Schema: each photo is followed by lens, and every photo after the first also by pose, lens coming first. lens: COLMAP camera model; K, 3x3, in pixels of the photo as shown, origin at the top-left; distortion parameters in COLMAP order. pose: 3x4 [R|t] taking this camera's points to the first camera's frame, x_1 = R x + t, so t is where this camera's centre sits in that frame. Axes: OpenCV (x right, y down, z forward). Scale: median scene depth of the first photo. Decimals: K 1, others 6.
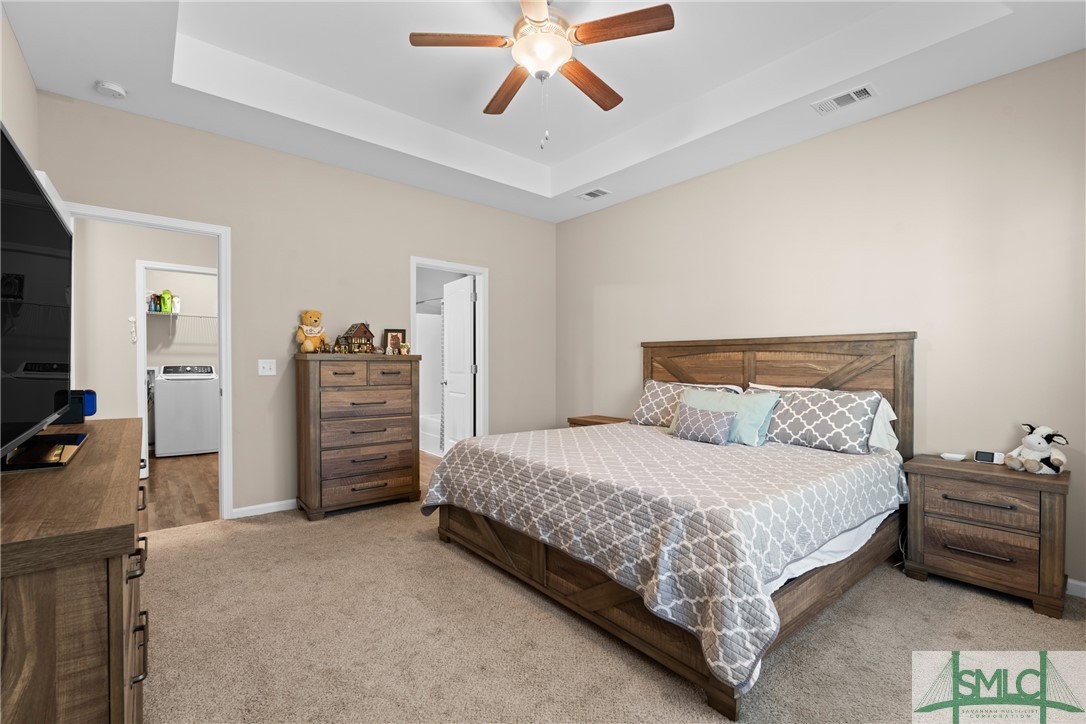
lens RADIAL K [[486.1, 0, 538.0], [0, 486.1, 361.6], [0, 0, 1]] dist [-0.003224, -0.000227]
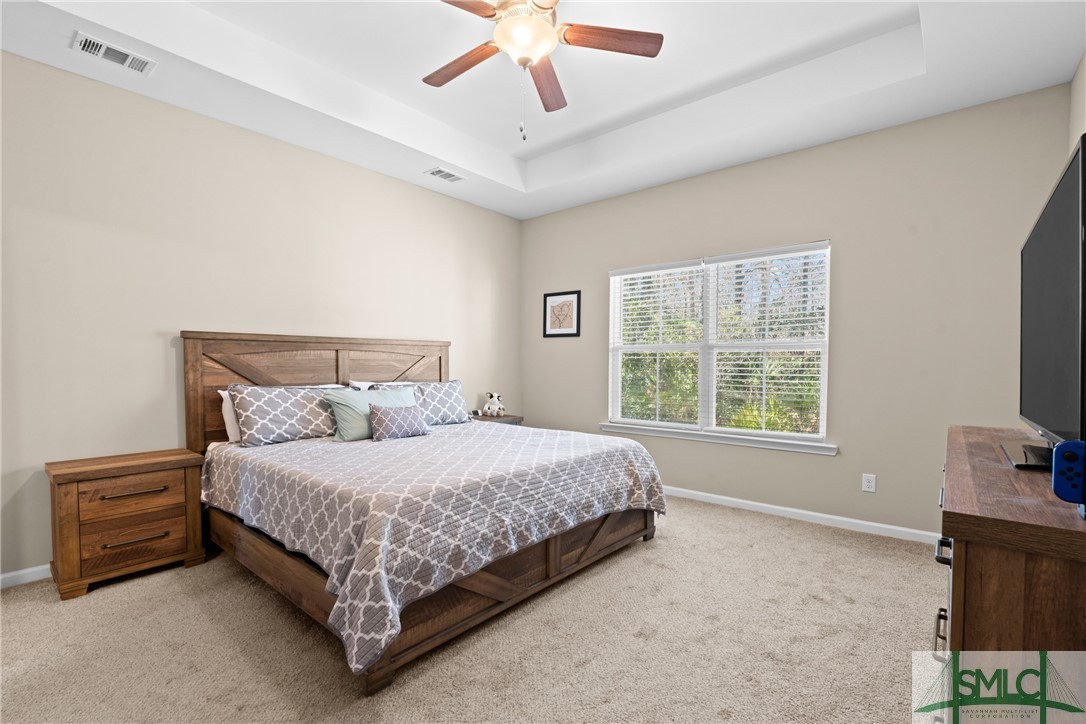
lens RADIAL K [[486.1, 0, 537.2], [0, 486.1, 368.9], [0, 0, 1]] dist [-0.003224, -0.000227]
pose [[-0.178597, -0.019338, 0.983732, -0.898087], [-0.007516, 0.999804, 0.018289, -0.005189], [-0.983894, -0.004128, -0.178707, 1.095331]]
